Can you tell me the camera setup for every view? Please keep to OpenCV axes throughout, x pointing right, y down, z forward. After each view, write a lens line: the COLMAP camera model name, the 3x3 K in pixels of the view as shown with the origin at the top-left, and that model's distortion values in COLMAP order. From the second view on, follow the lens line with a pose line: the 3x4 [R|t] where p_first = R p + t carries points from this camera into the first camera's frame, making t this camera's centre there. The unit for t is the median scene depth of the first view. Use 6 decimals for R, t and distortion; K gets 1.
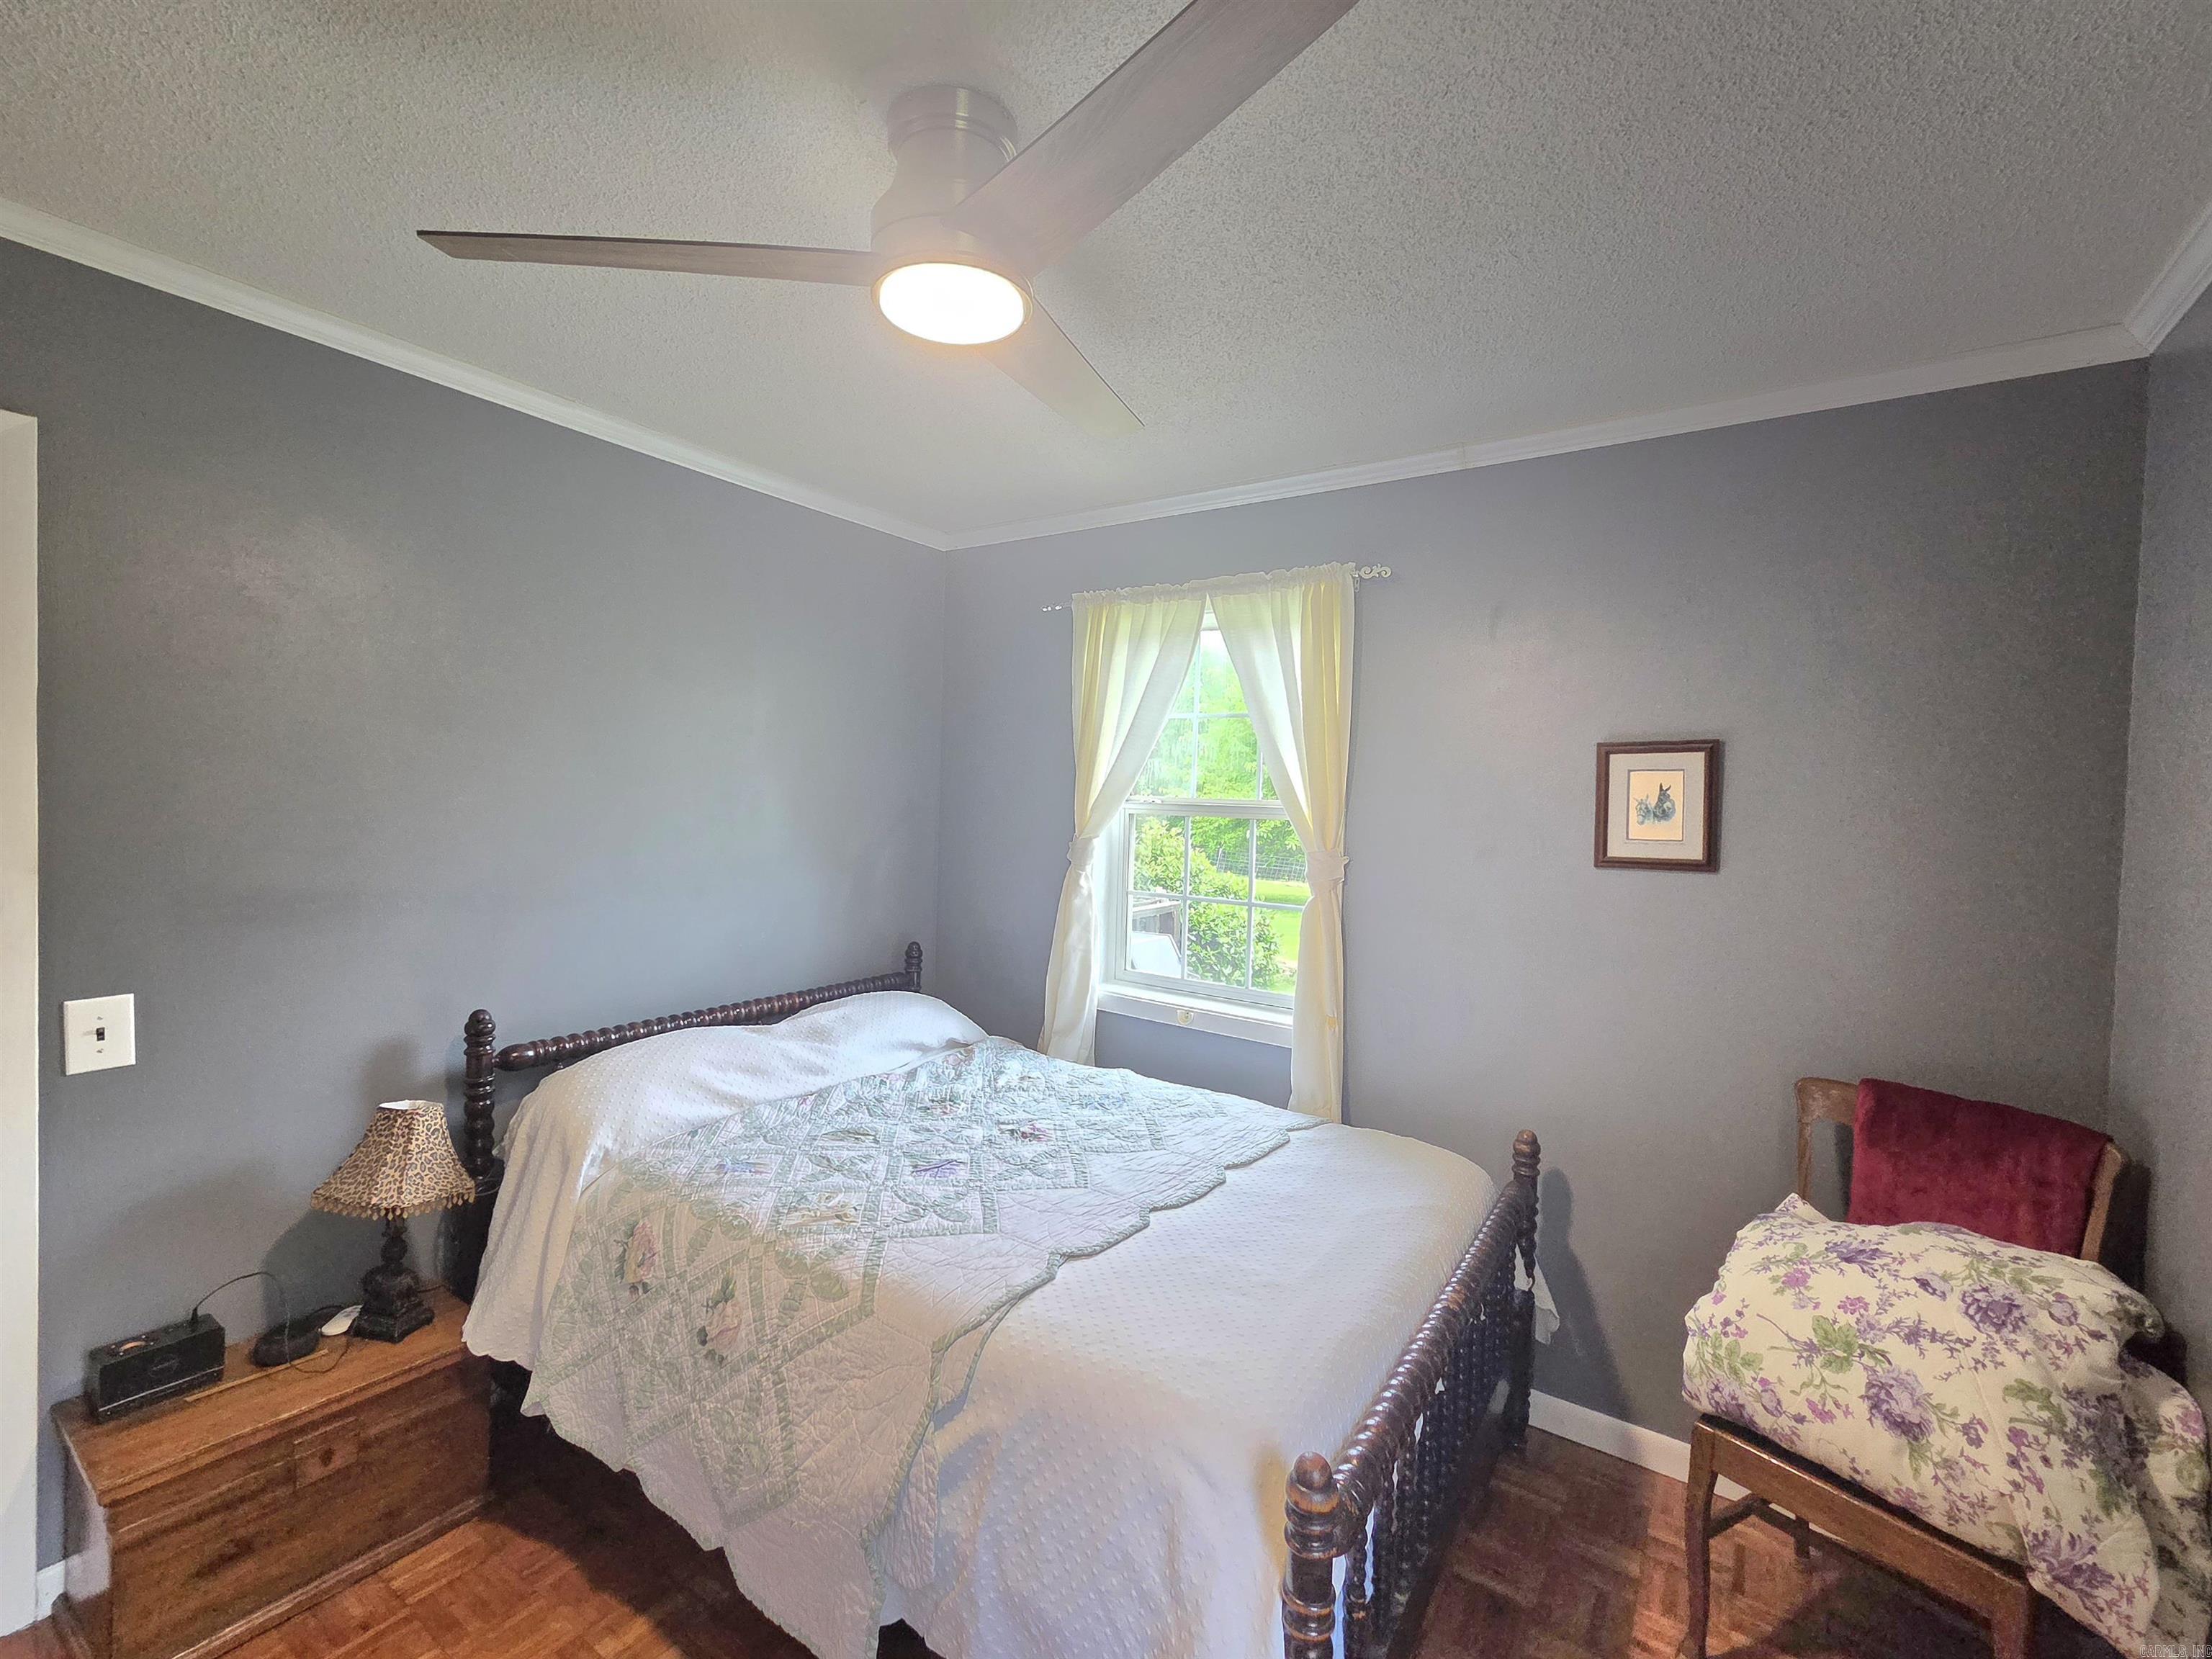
lens RADIAL K [[963.8, 0, 1099.5], [0, 963.8, 824.6], [0, 0, 1]] dist [-0.000698, 0.000359]
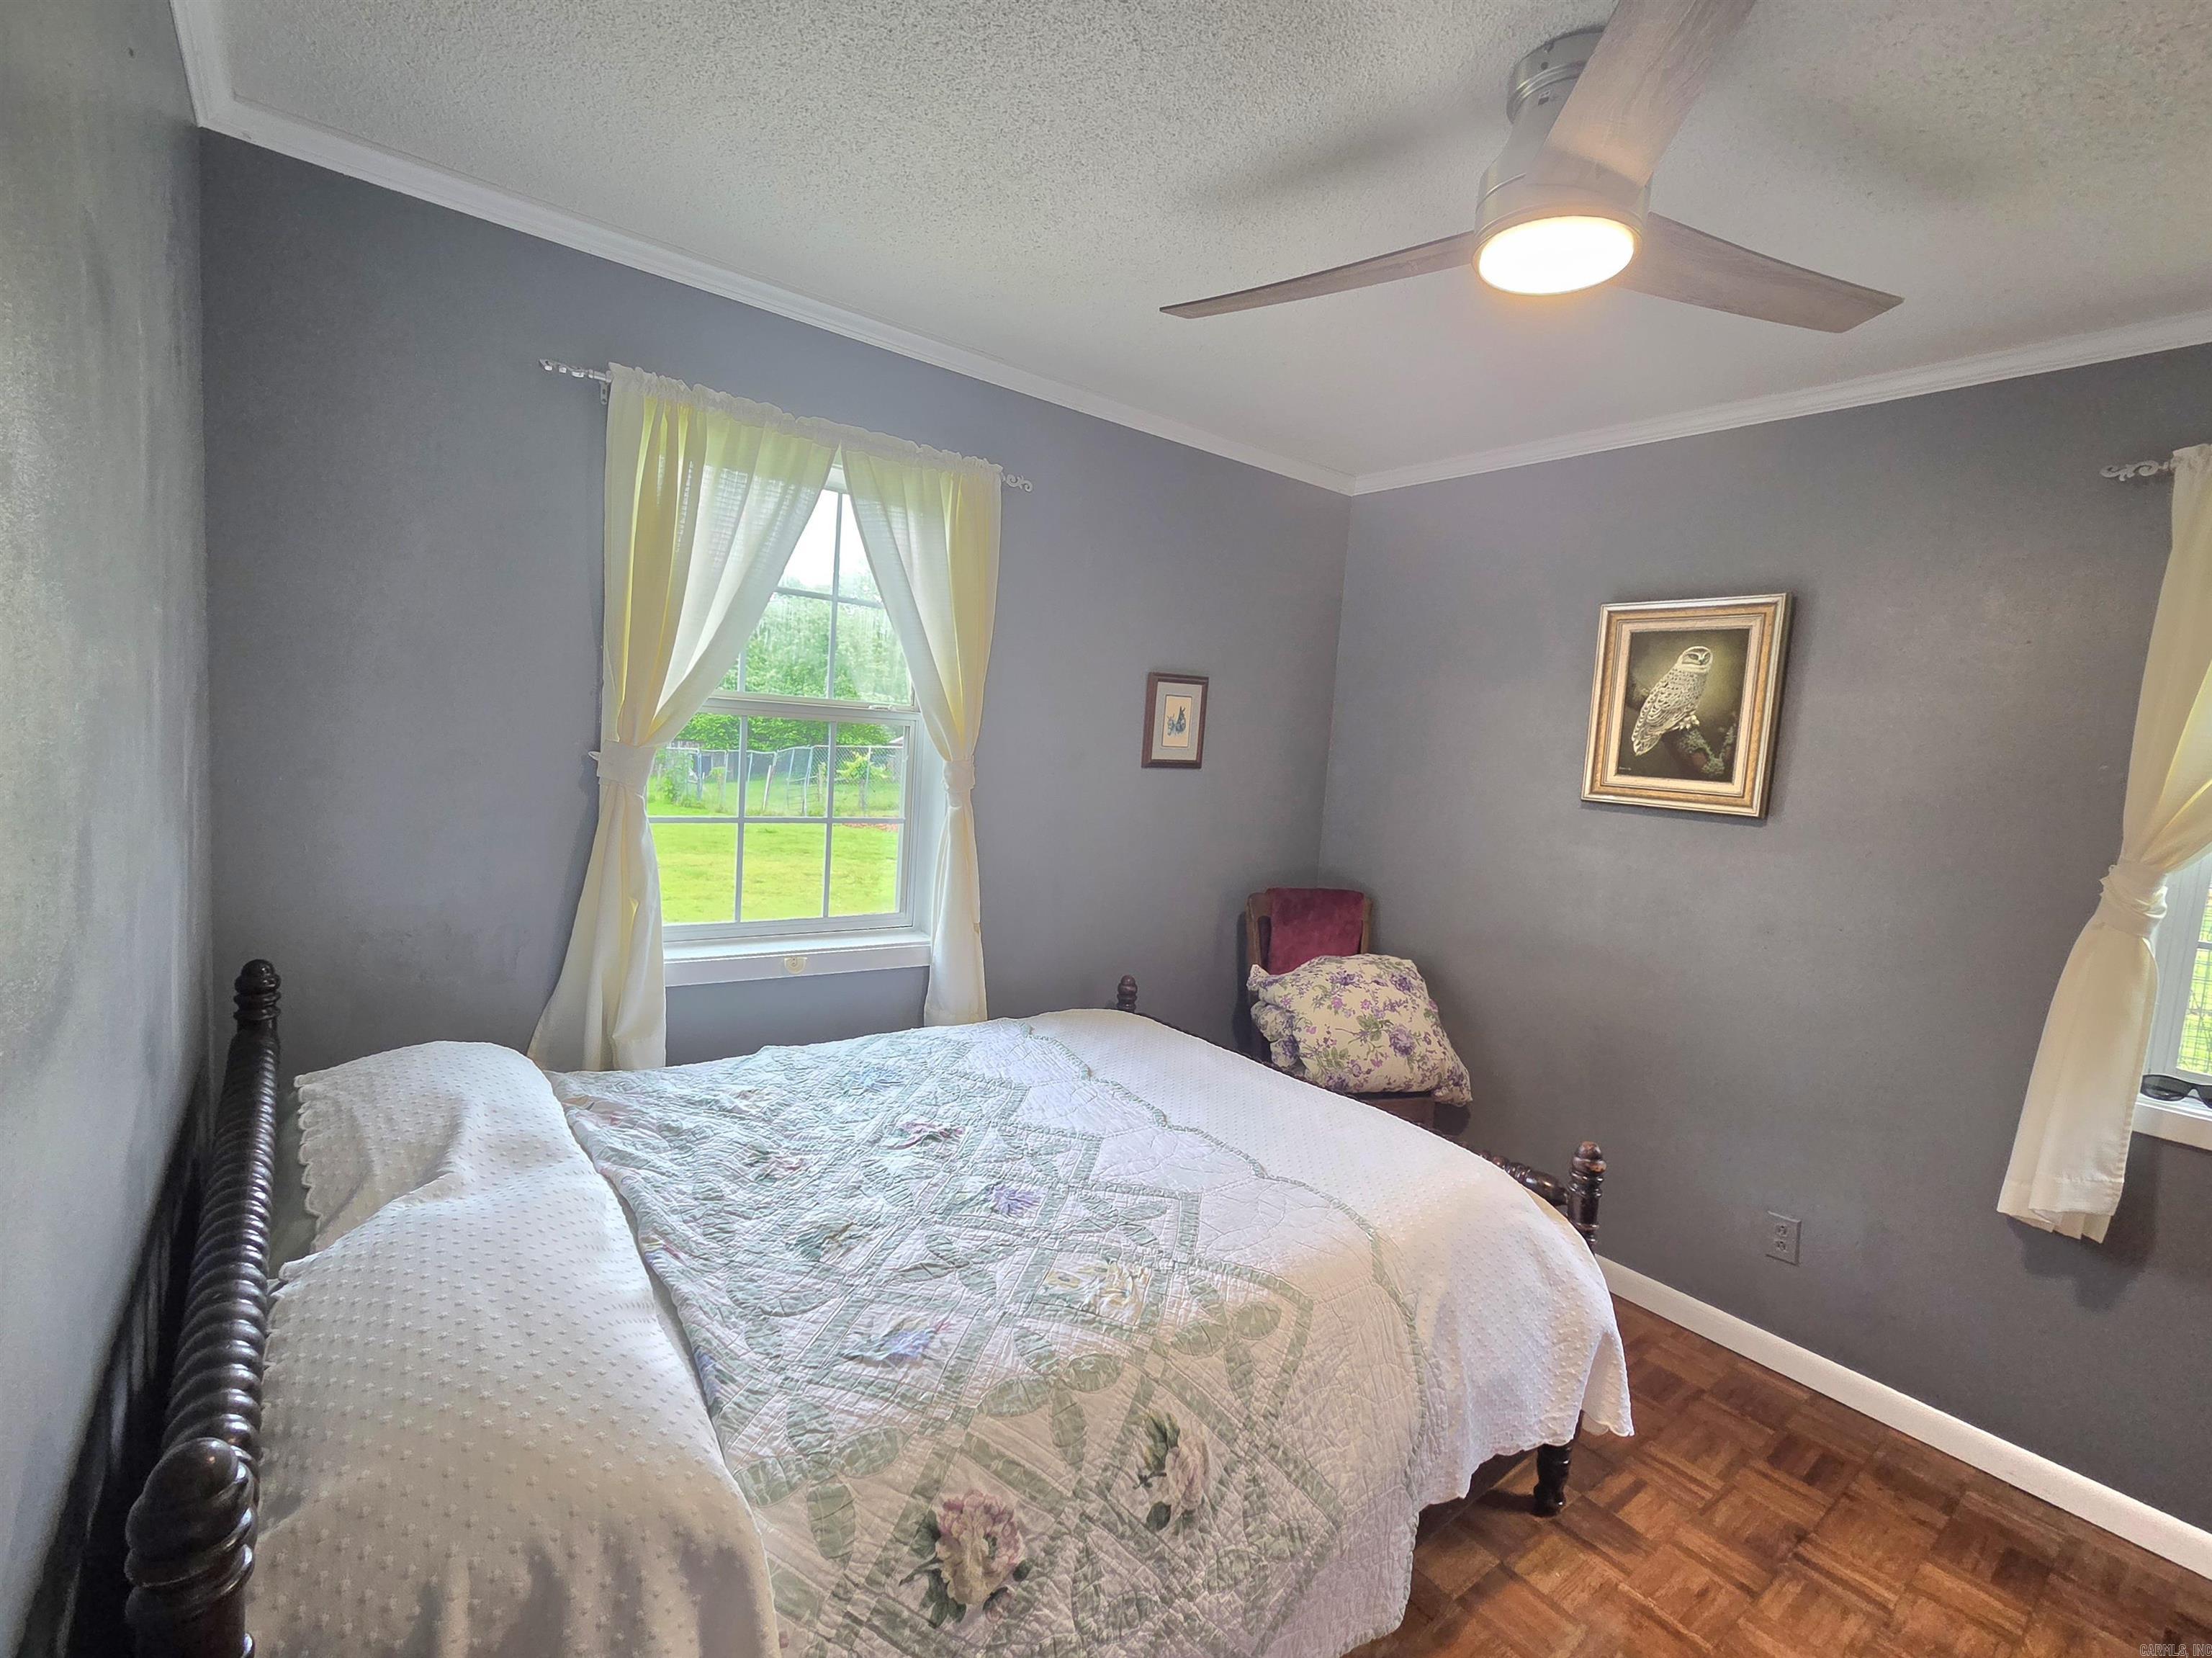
lens RADIAL K [[987.5, 0, 1103.1], [0, 987.5, 826.4], [0, 0, 1]] dist [-0.002490, -0.000282]
pose [[0.304997, -0.100099, 0.947078, -0.922657], [-0.034080, 0.992677, 0.115894, -0.035507], [-0.951743, -0.067624, 0.299352, 0.760686]]
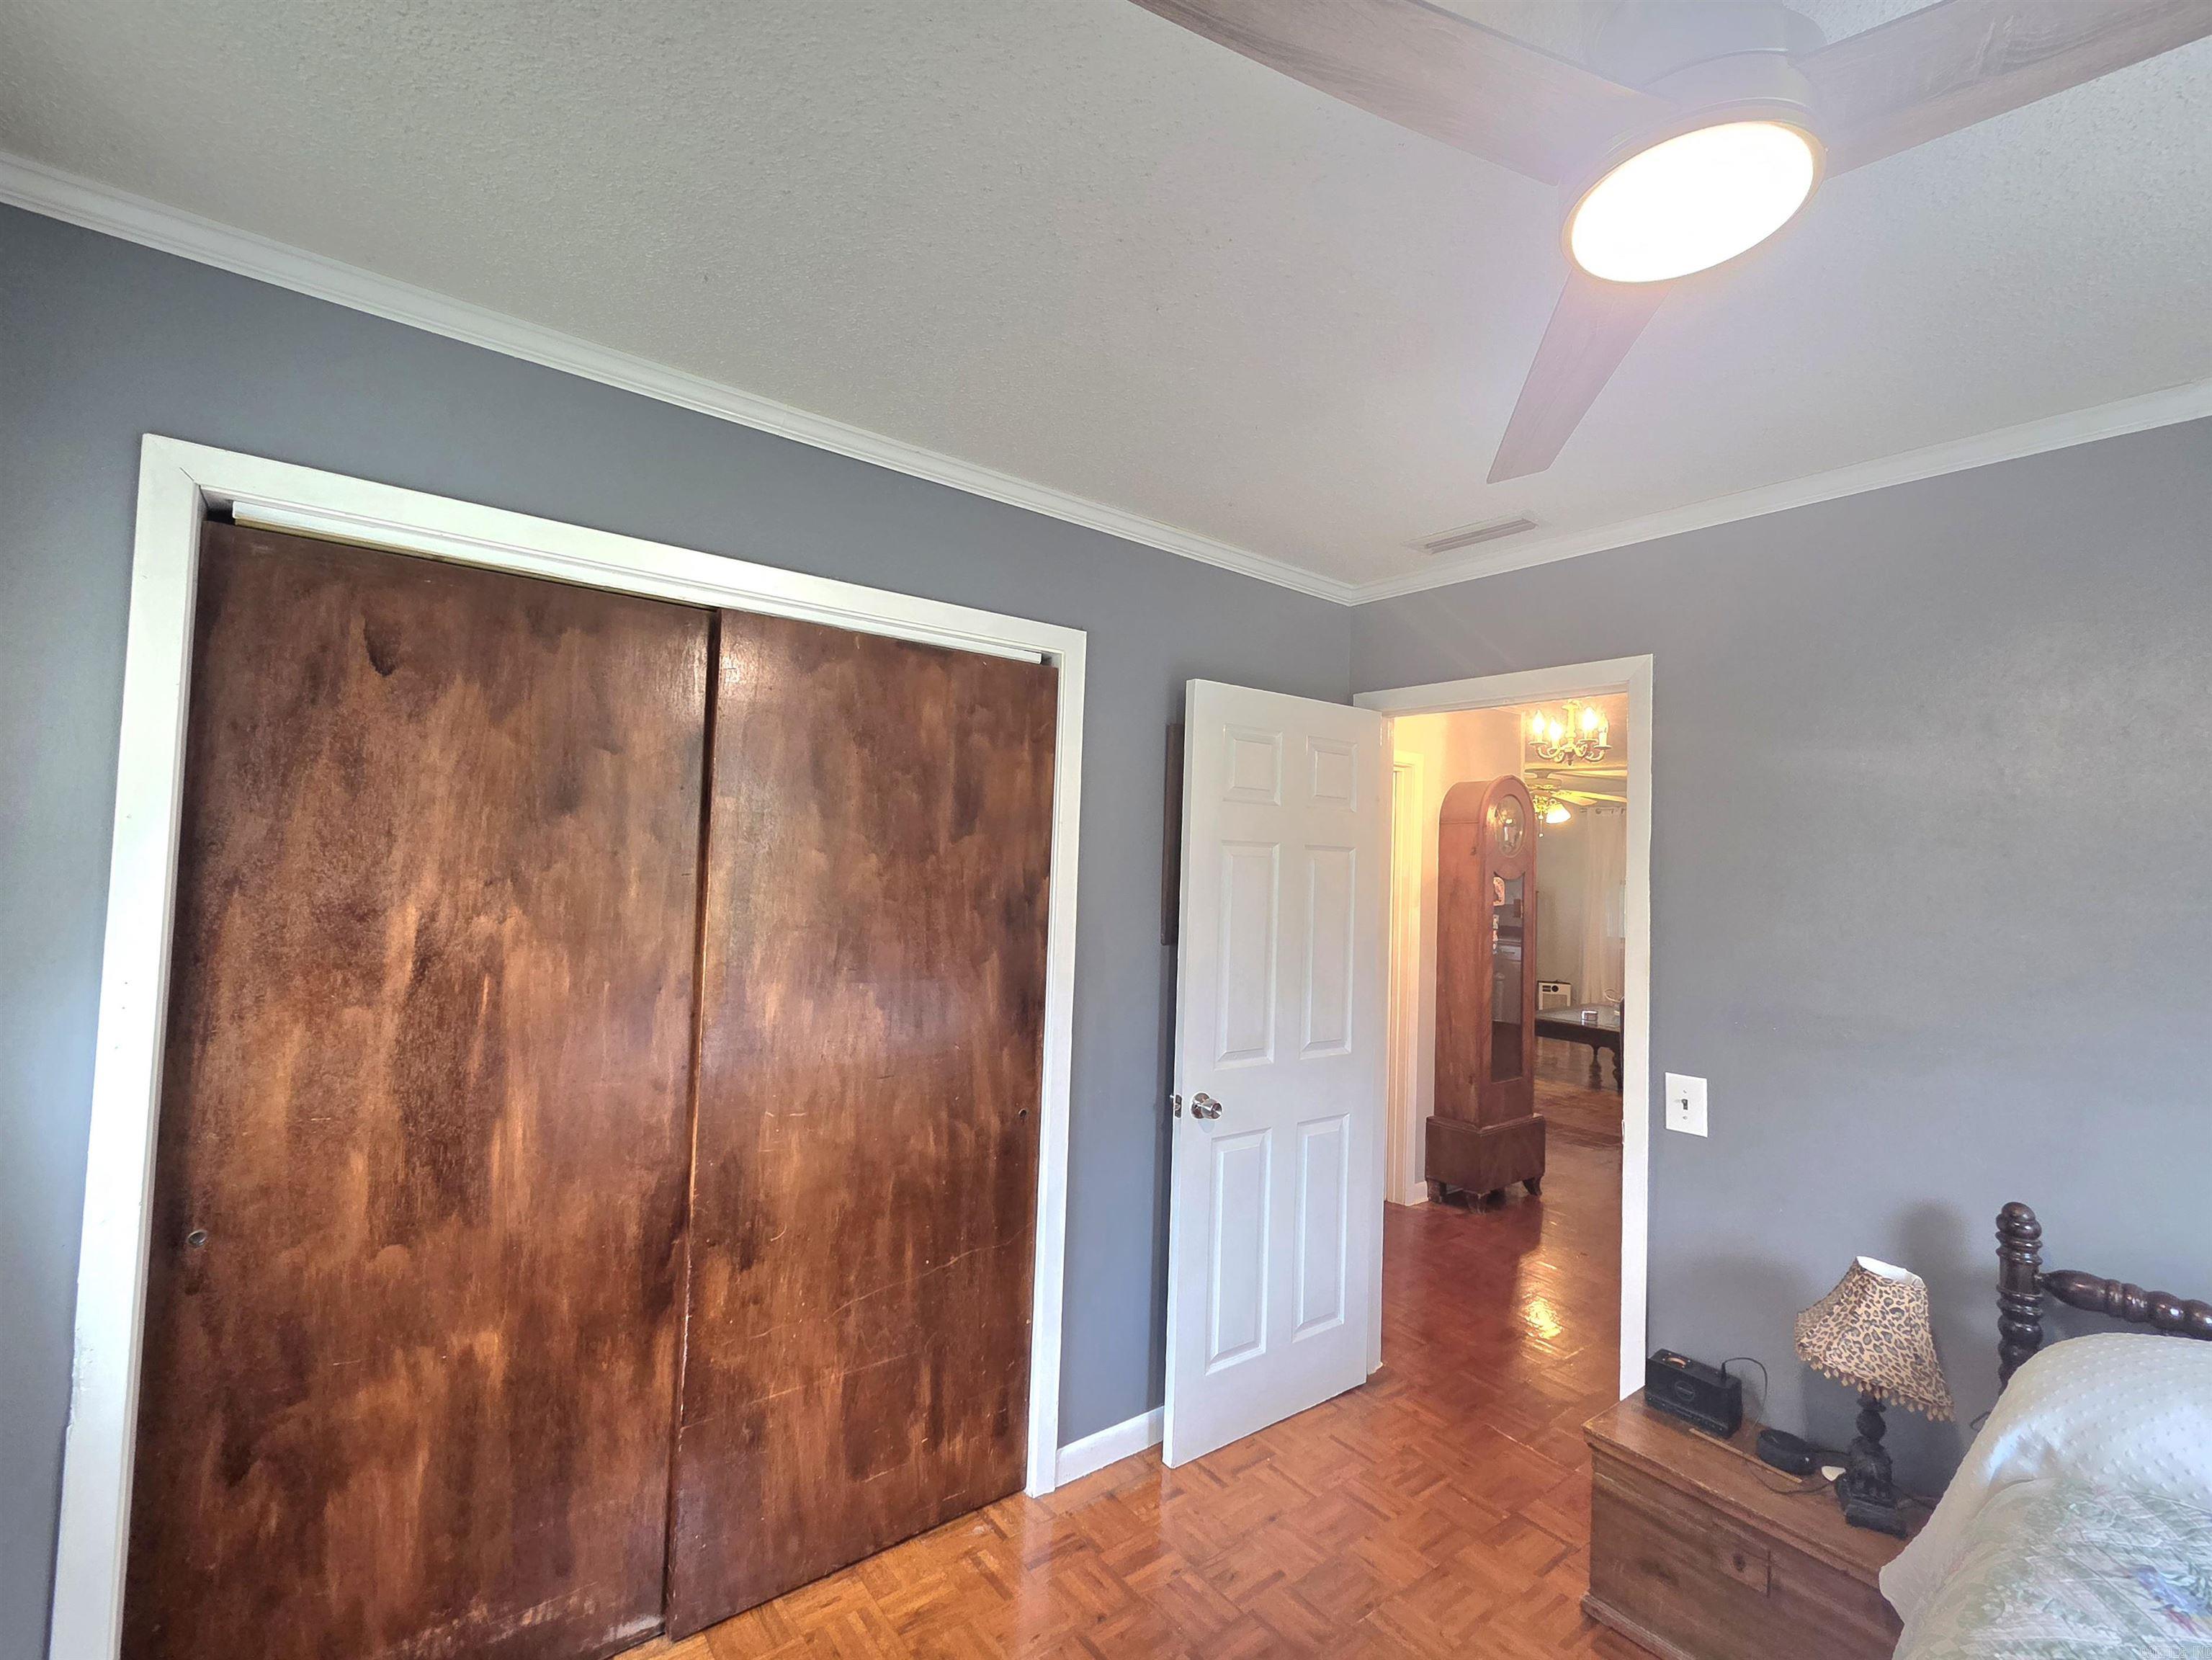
lens RADIAL K [[963.9, 0, 1099.5], [0, 963.9, 825.1], [0, 0, 1]] dist [-0.000698, 0.000359]
pose [[-0.316211, -0.087651, -0.944631, 0.422535], [-0.079713, 0.994656, -0.065609, -0.007012], [0.945334, 0.054553, -0.321508, 0.587777]]
